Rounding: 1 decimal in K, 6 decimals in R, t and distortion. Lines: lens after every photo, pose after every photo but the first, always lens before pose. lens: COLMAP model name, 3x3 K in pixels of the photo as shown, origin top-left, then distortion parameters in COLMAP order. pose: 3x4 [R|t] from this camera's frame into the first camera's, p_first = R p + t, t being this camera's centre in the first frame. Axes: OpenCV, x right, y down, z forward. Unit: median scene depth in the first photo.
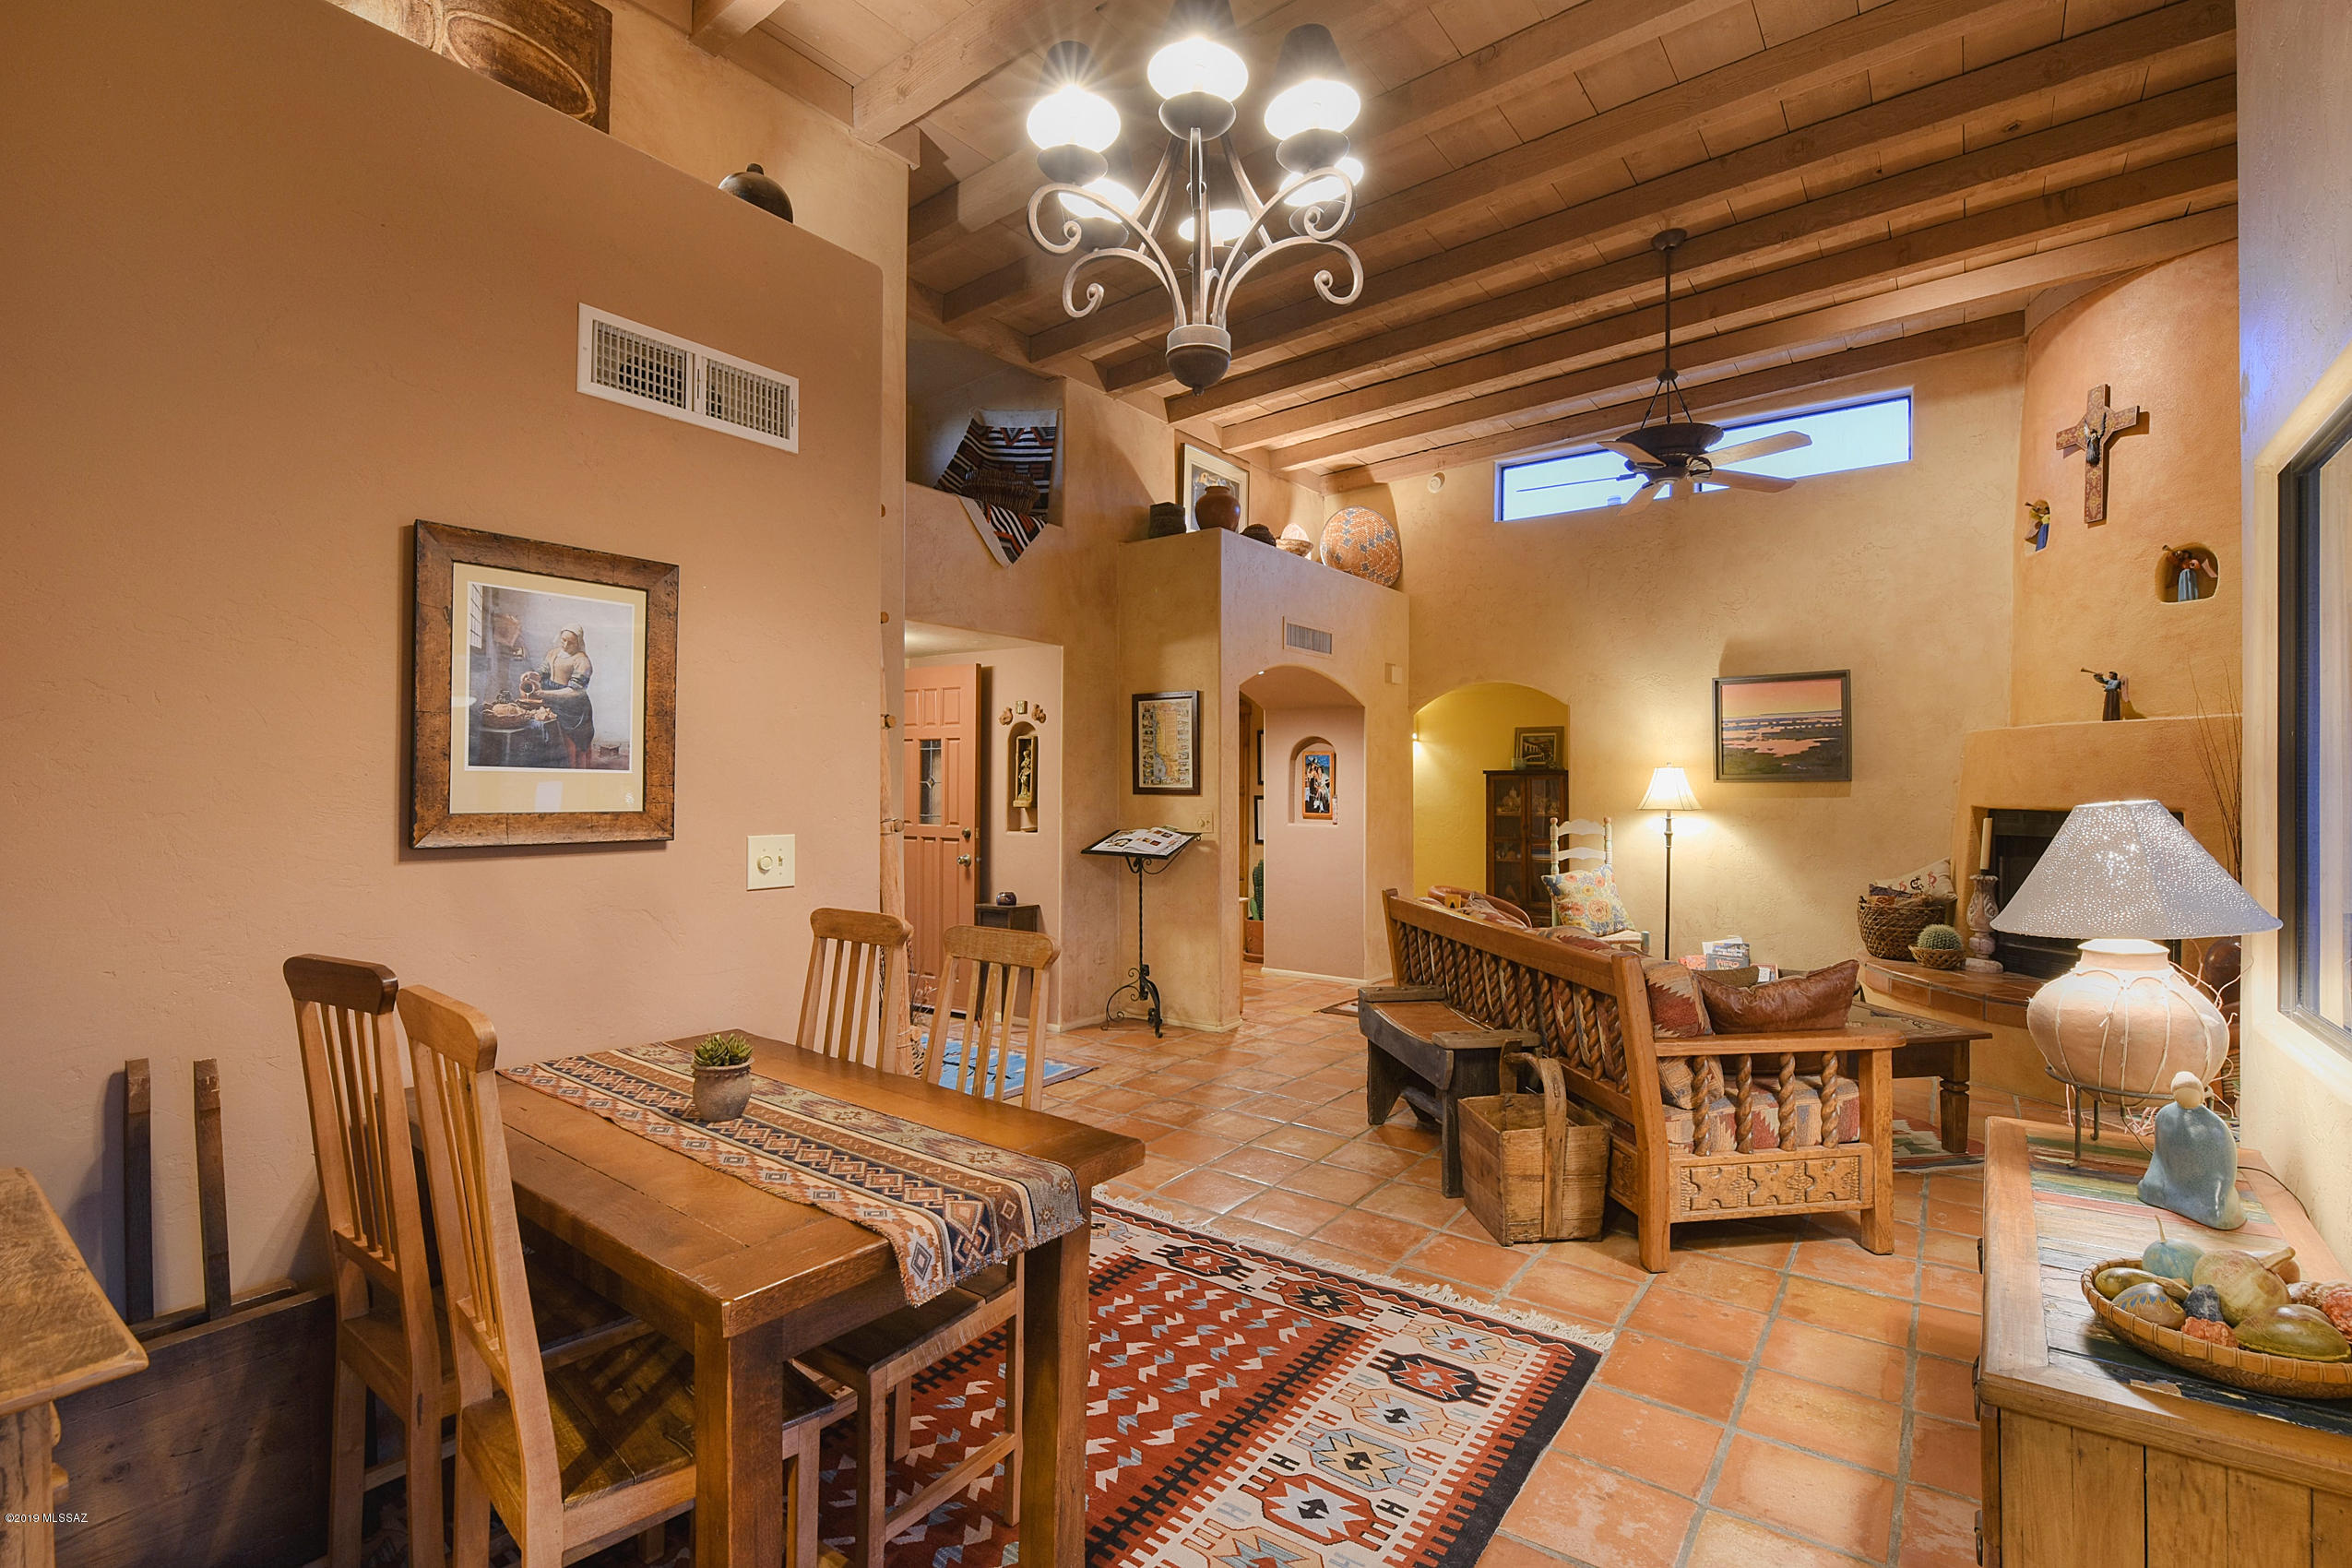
lens RADIAL K [[1036.7, 0, 1176.0], [0, 1036.7, 784.0], [0, 0, 1]] dist [-0.000035, -0.000039]
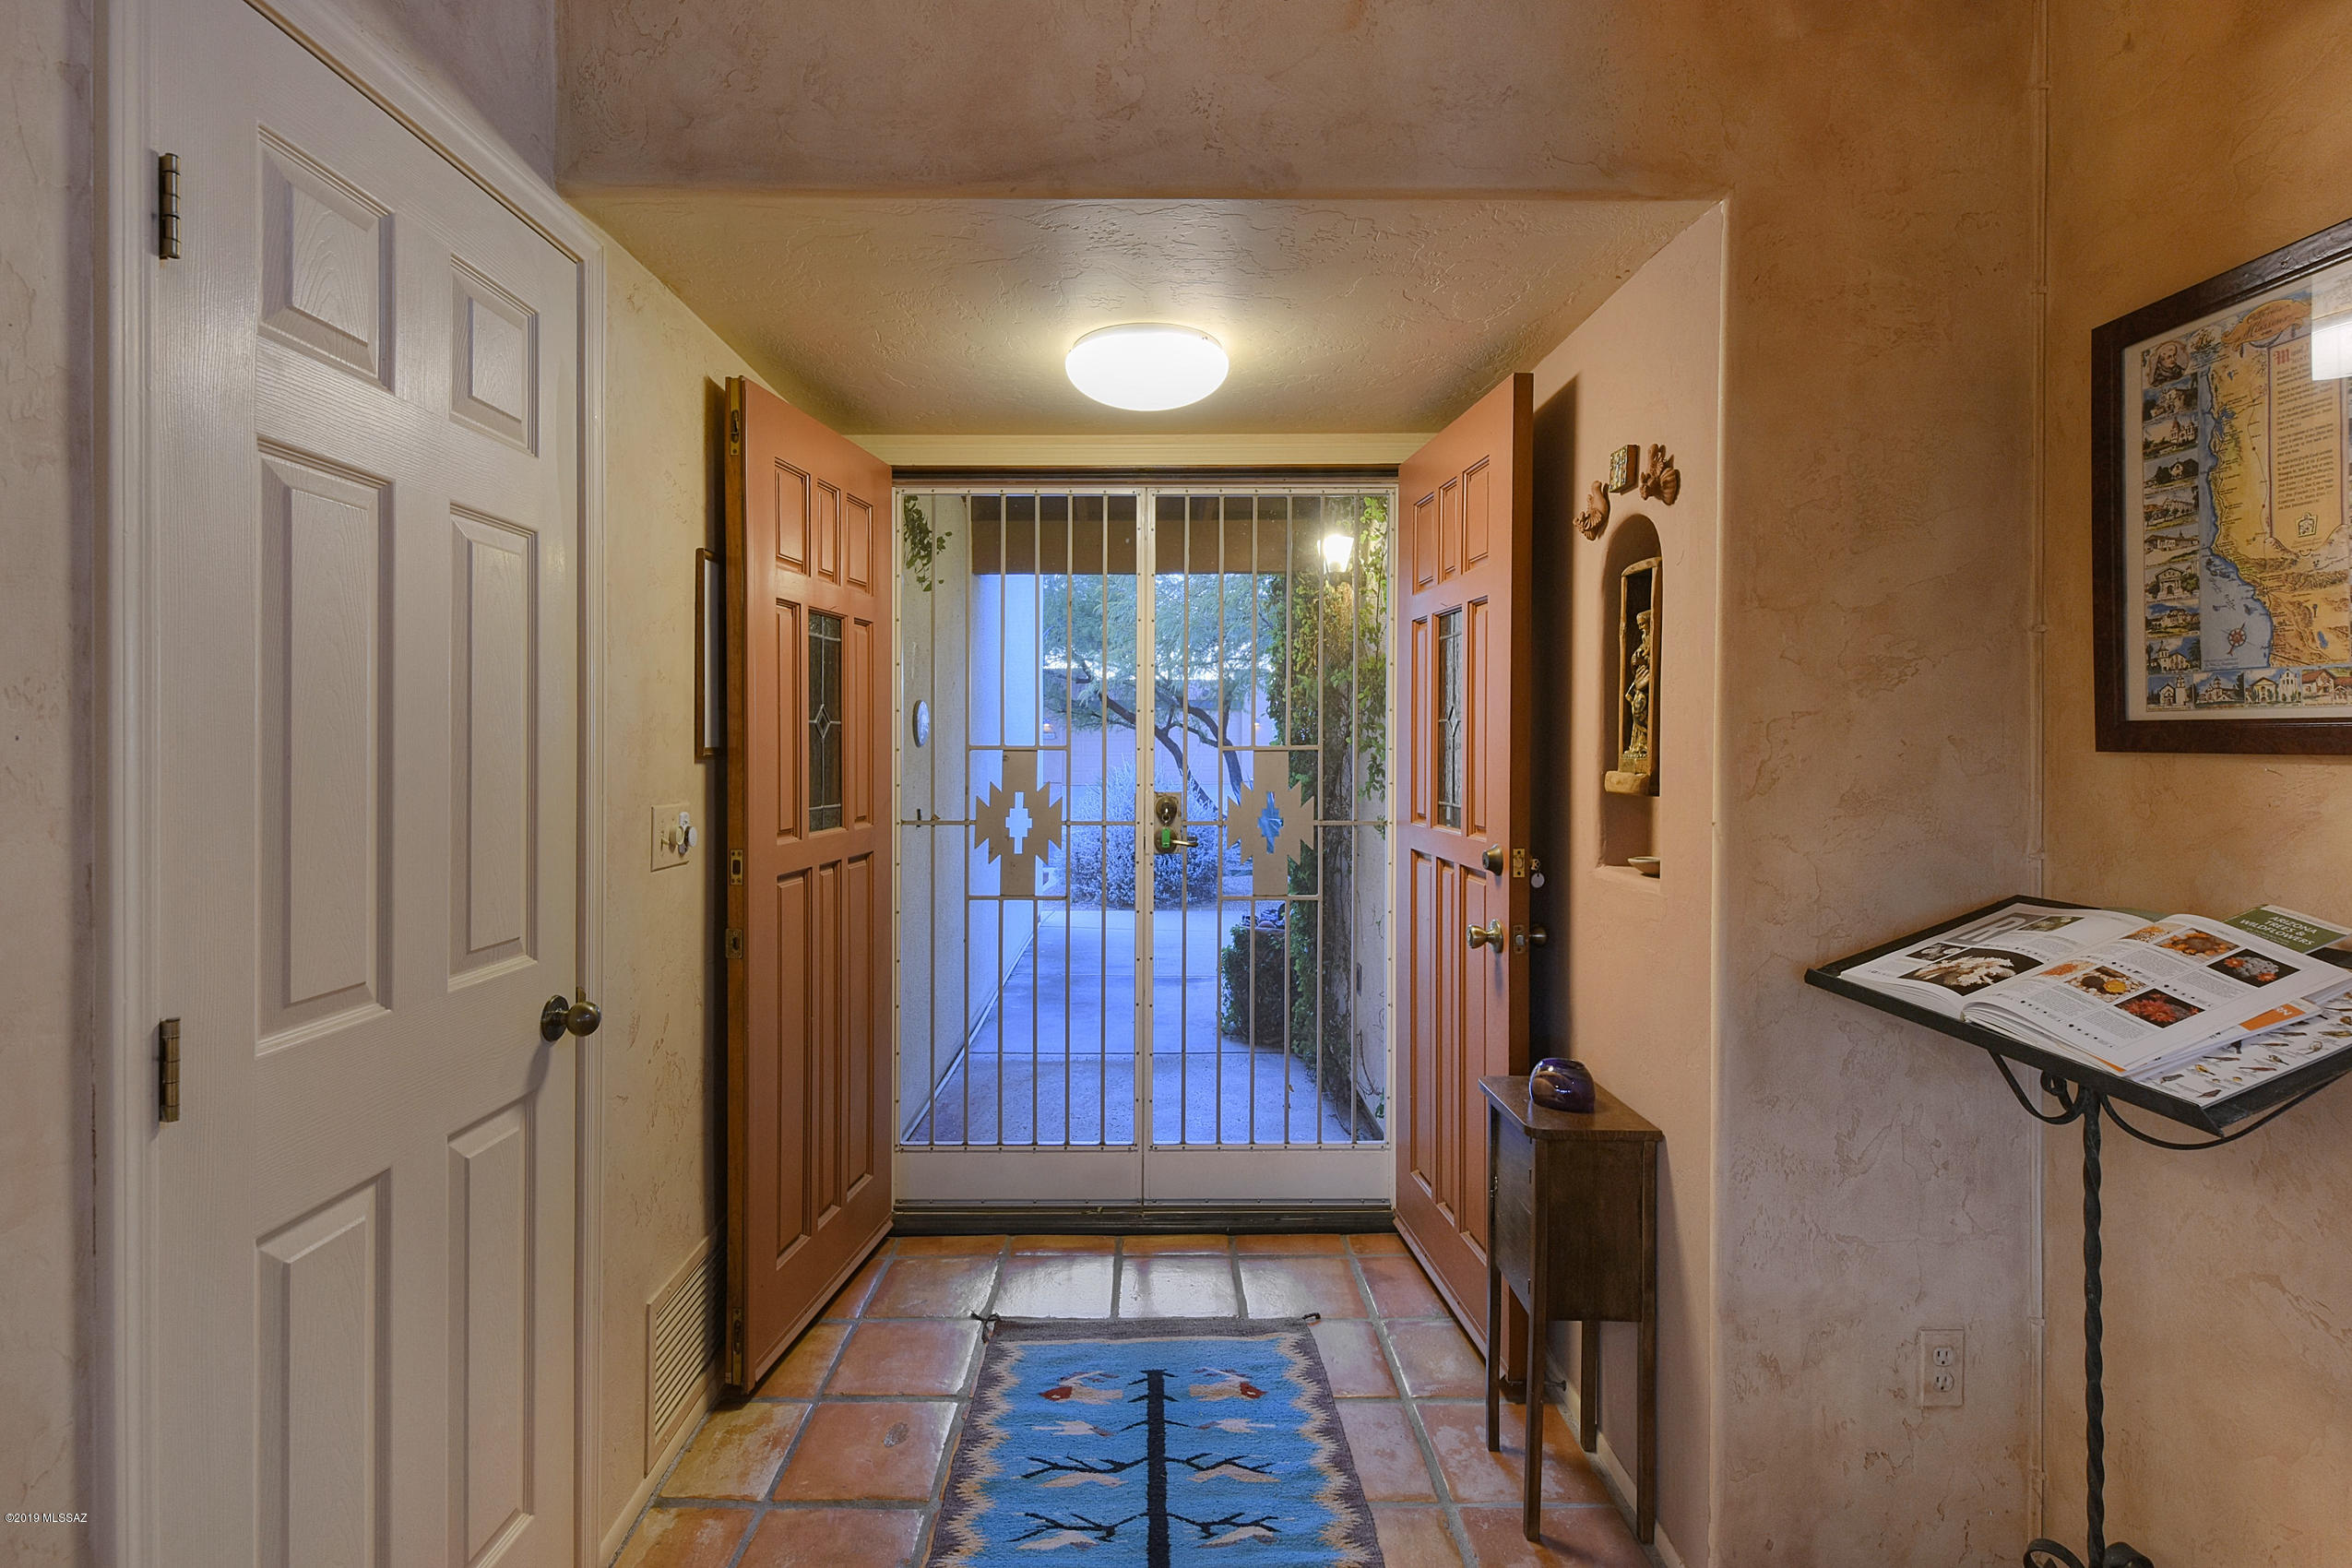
lens RADIAL K [[1099.5, 0, 1173.5], [0, 1099.5, 748.7], [0, 0, 1]] dist [-0.000131, -0.000173]
pose [[0.619189, 0.002587, -0.785238, 0.025703], [0.010711, 0.999874, 0.011740, 0.004193], [0.785169, -0.015680, 0.619083, 0.691478]]
